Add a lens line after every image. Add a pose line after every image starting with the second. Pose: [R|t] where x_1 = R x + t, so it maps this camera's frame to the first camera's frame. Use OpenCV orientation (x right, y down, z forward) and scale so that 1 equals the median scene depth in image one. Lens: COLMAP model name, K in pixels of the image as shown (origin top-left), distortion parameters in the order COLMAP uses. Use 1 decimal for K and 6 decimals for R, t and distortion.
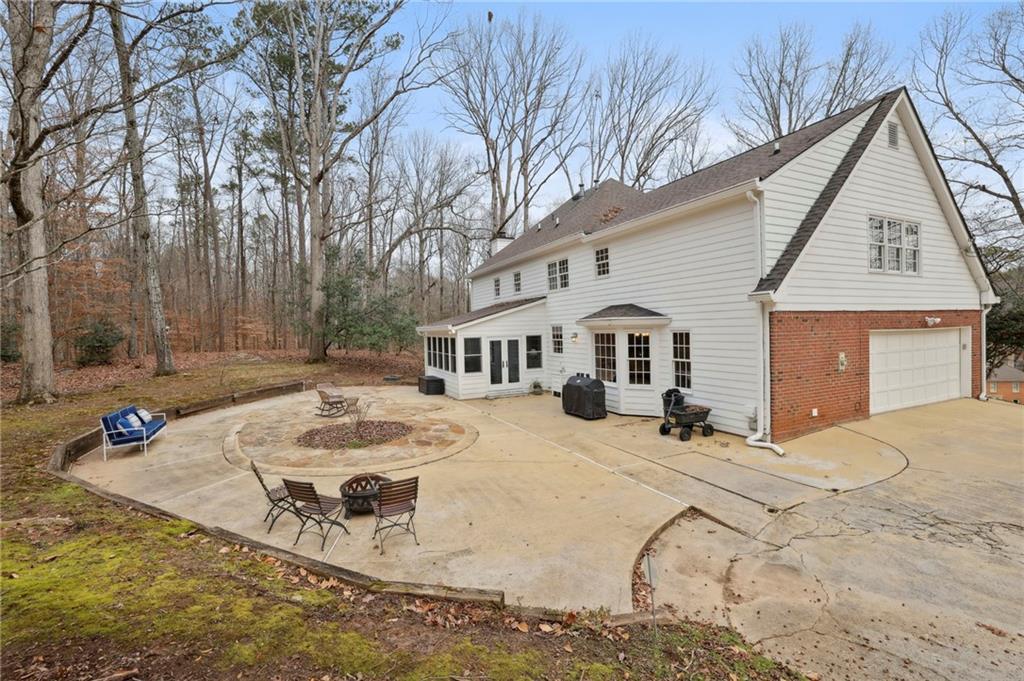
lens RADIAL K [[444.7, 0, 512.0], [0, 444.7, 340.5], [0, 0, 1]] dist [-0.020710, 0.000139]
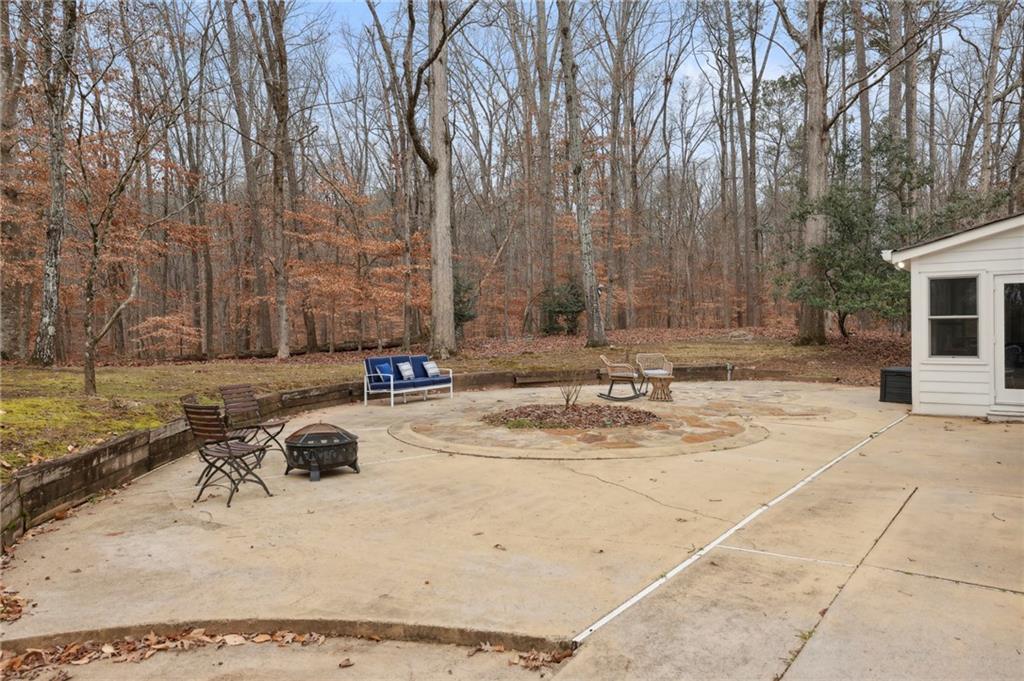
lens RADIAL K [[742.8, 0, 512.0], [0, 742.8, 340.5], [0, 0, 1]] dist [0.021088, 0.001226]
pose [[0.499881, 0.032288, -0.865492, 0.403536], [-0.025898, 0.999415, 0.022326, 0.061993], [0.865707, 0.011254, 0.500425, 0.310805]]
